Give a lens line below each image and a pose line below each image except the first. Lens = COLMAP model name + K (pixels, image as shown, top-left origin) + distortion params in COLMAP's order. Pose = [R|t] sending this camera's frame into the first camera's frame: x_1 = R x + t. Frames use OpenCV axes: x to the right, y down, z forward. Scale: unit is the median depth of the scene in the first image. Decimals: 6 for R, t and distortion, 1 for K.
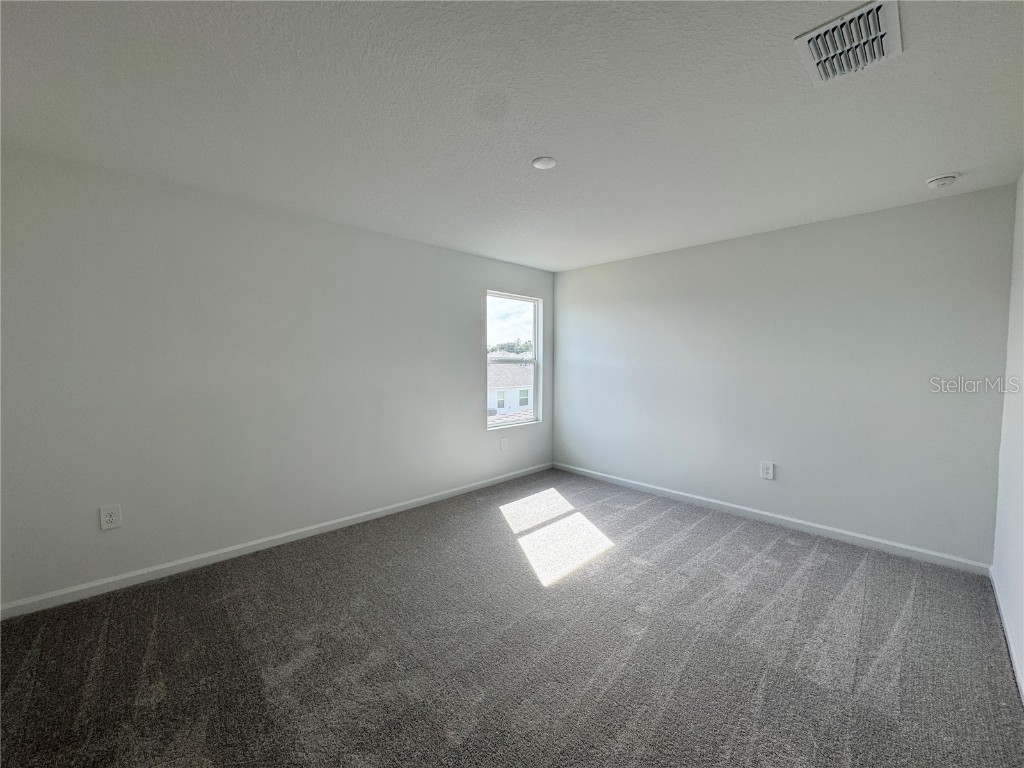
lens RADIAL K [[410.0, 0, 514.8], [0, 410.0, 386.4], [0, 0, 1]] dist [-0.003603, 0.000588]
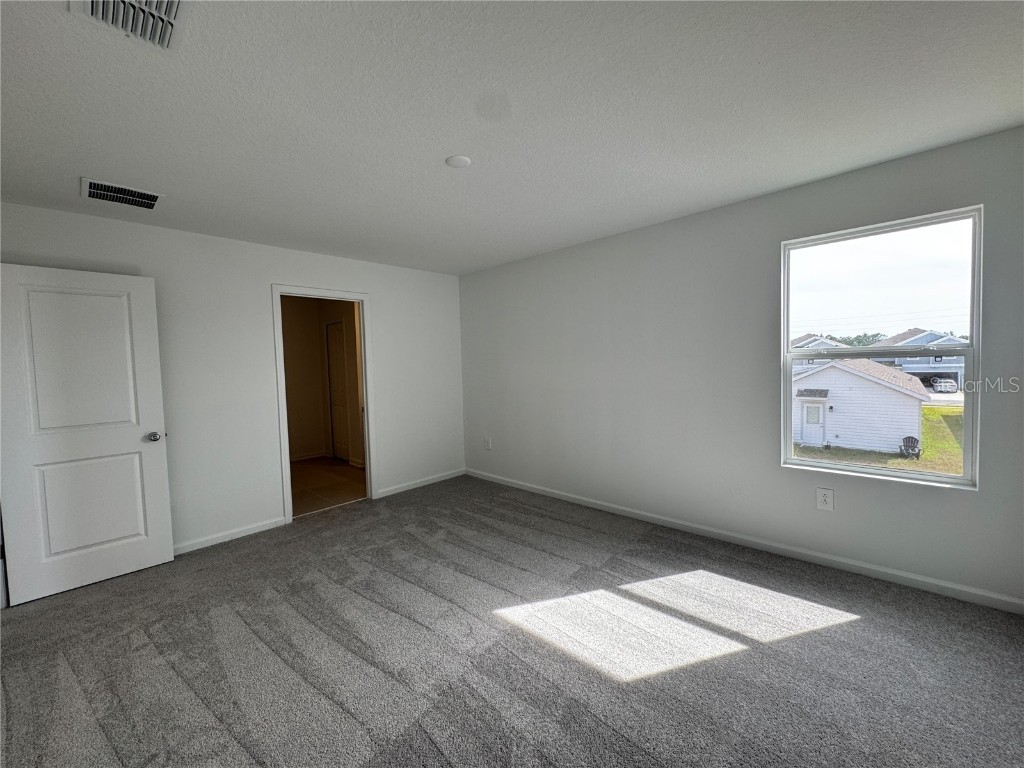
lens RADIAL K [[410.0, 0, 514.5], [0, 410.0, 380.9], [0, 0, 1]] dist [-0.003603, 0.000588]
pose [[0.037441, 0.035383, -0.998672, 0.701912], [-0.036996, 0.998737, 0.033998, -0.038828], [0.998614, 0.035674, 0.038703, 0.726710]]
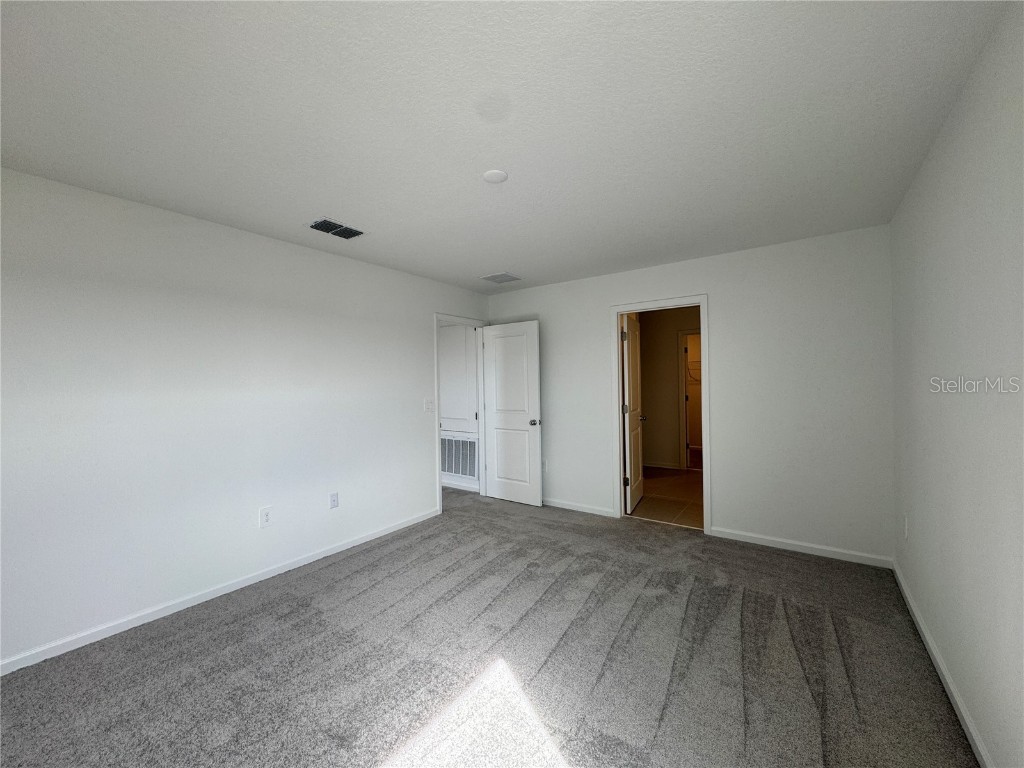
lens RADIAL K [[410.0, 0, 504.8], [0, 410.0, 376.1], [0, 0, 1]] dist [-0.003603, 0.000588]
pose [[-0.985536, 0.006541, -0.169338, 0.145248], [-0.002630, 0.998544, 0.053876, -0.085949], [0.169444, 0.053542, -0.984084, 1.294300]]
